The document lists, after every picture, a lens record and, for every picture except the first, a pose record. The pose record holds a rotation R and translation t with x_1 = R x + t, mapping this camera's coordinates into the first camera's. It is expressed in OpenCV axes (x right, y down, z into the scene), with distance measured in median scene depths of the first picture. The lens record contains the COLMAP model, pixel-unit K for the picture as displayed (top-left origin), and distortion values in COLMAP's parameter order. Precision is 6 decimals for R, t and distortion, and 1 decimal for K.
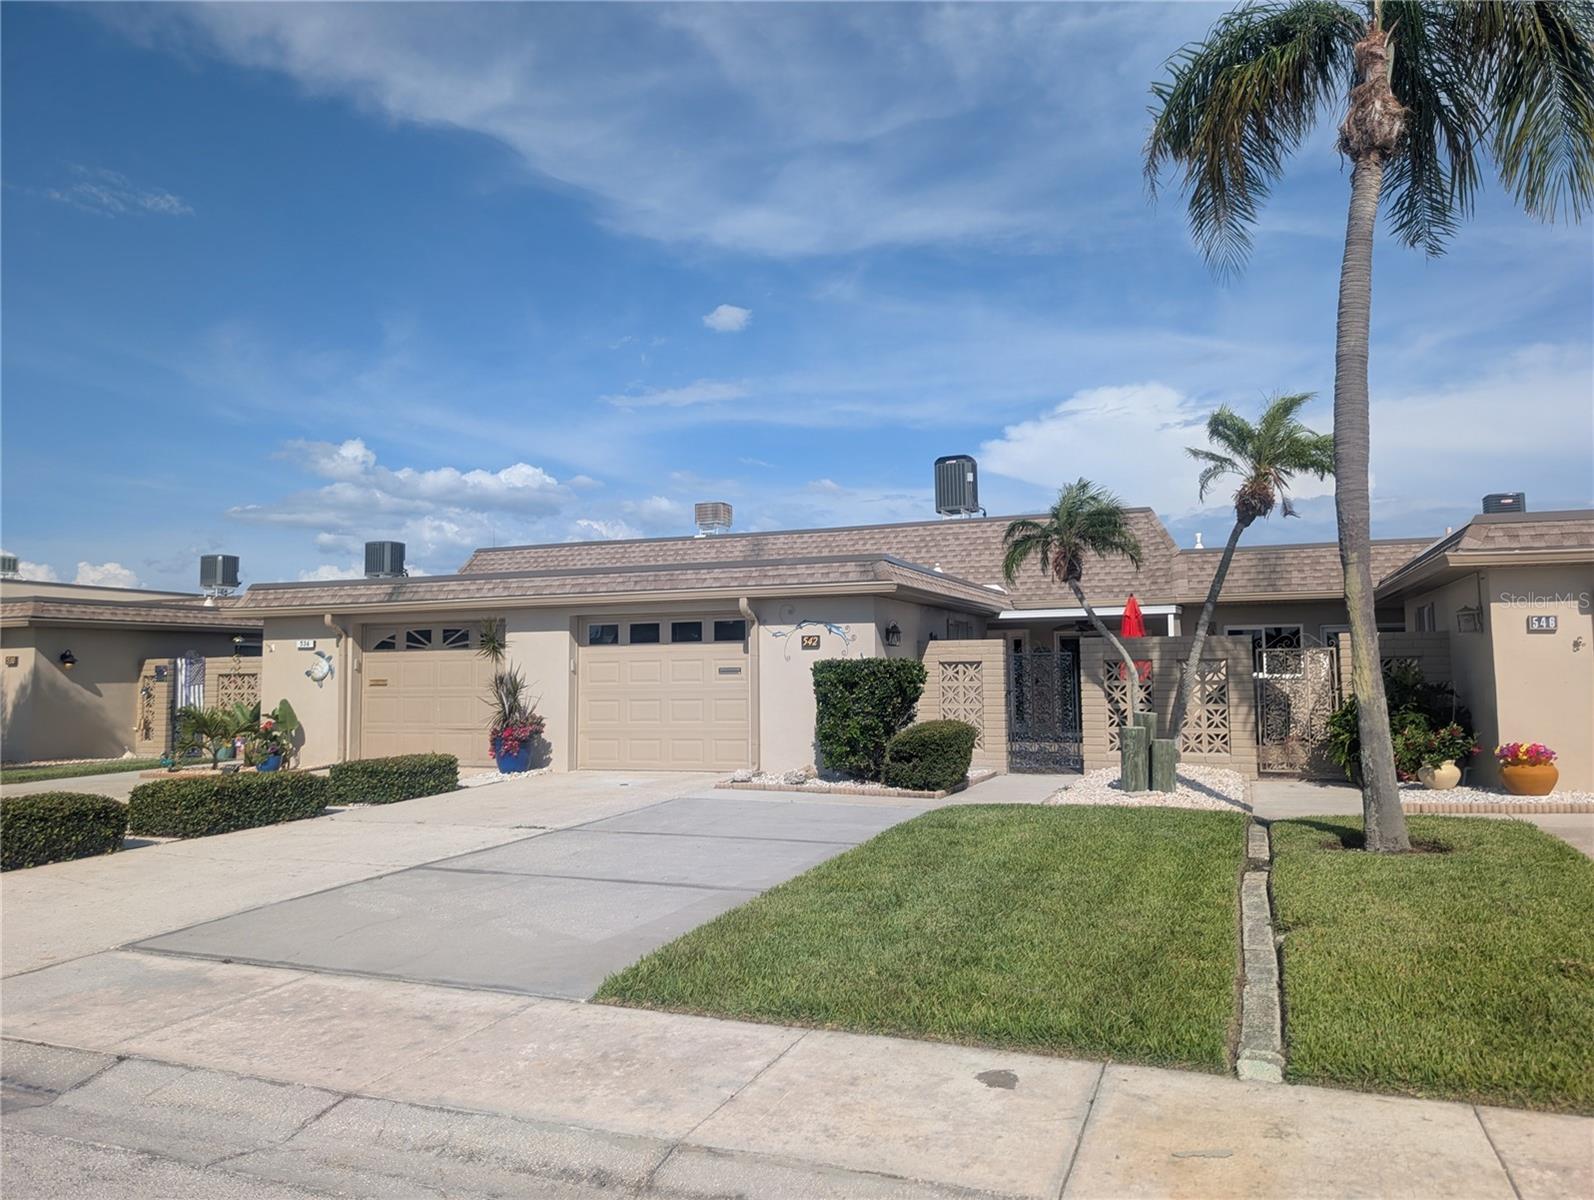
lens RADIAL K [[1181.7, 0, 773.5], [0, 1181.7, 602.9], [0, 0, 1]] dist [0.022672, -0.028314]
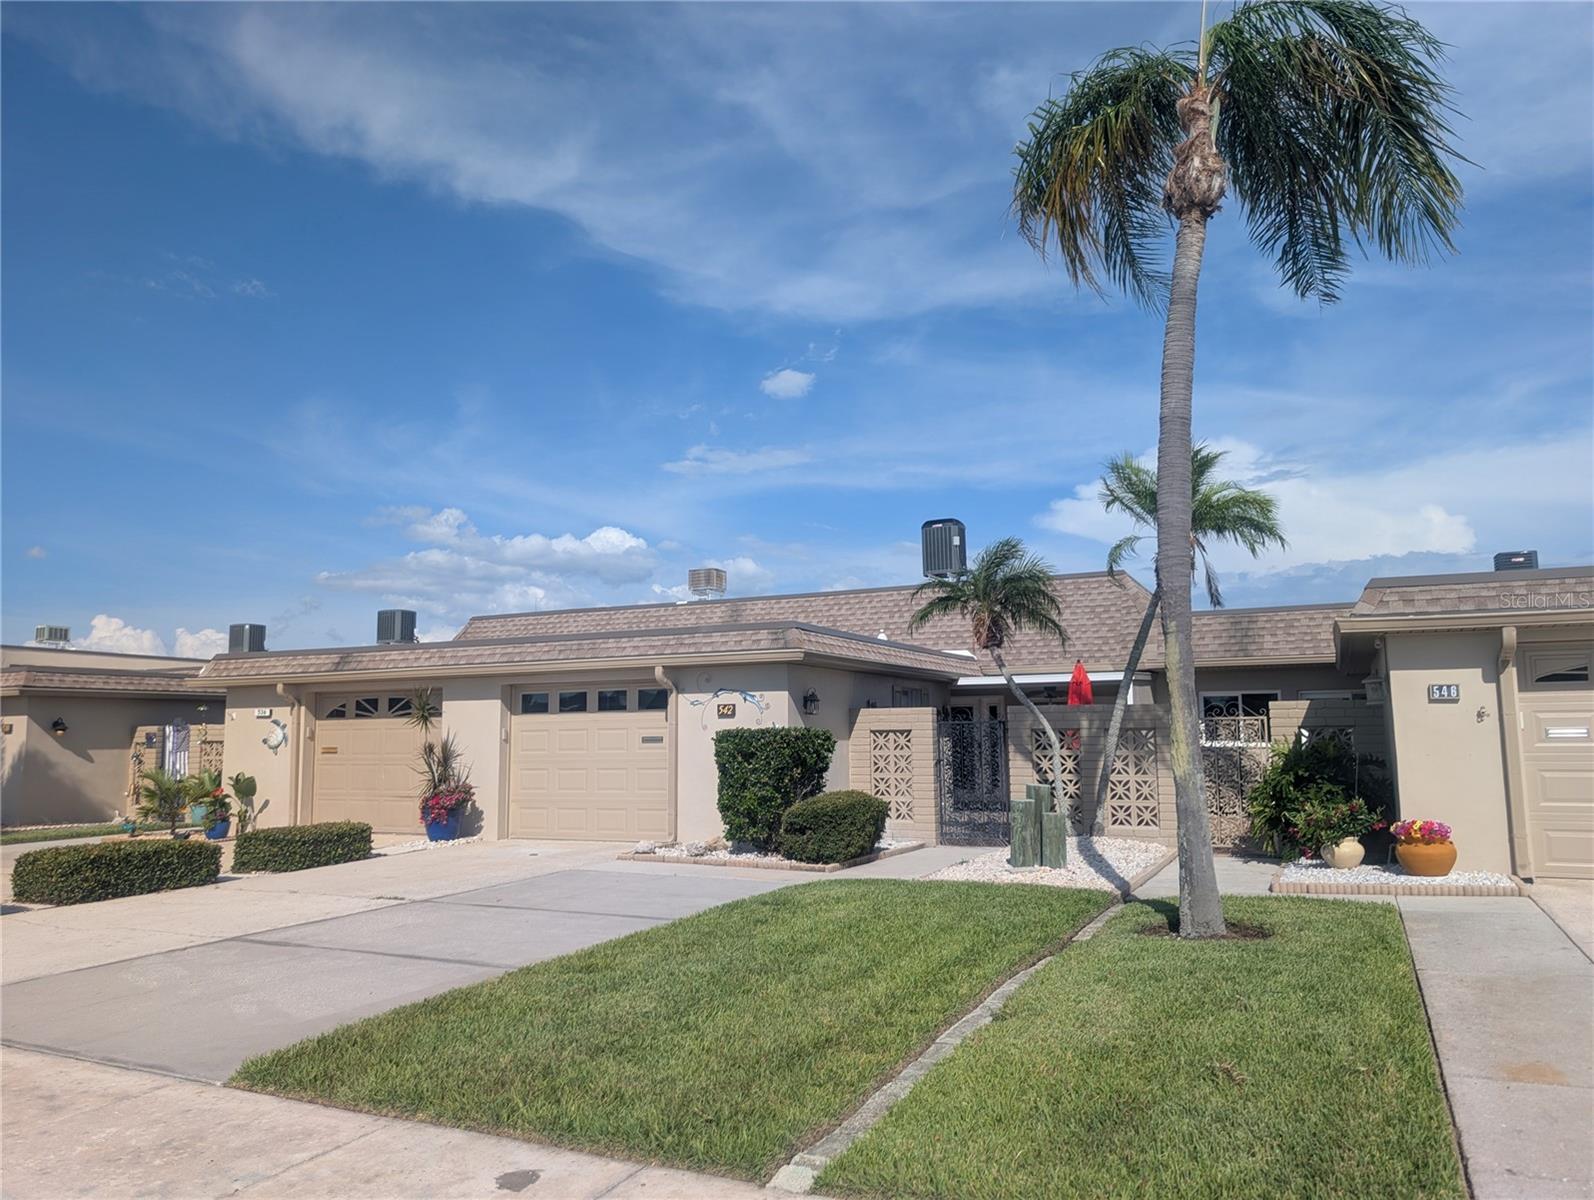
lens RADIAL K [[1181.9, 0, 751.5], [0, 1181.9, 620.6], [0, 0, 1]] dist [0.027447, -0.036242]
pose [[0.997023, -0.006835, -0.076801, 0.122360], [0.003901, 0.999259, -0.038291, -0.004220], [0.077006, 0.037877, 0.996311, 0.009053]]
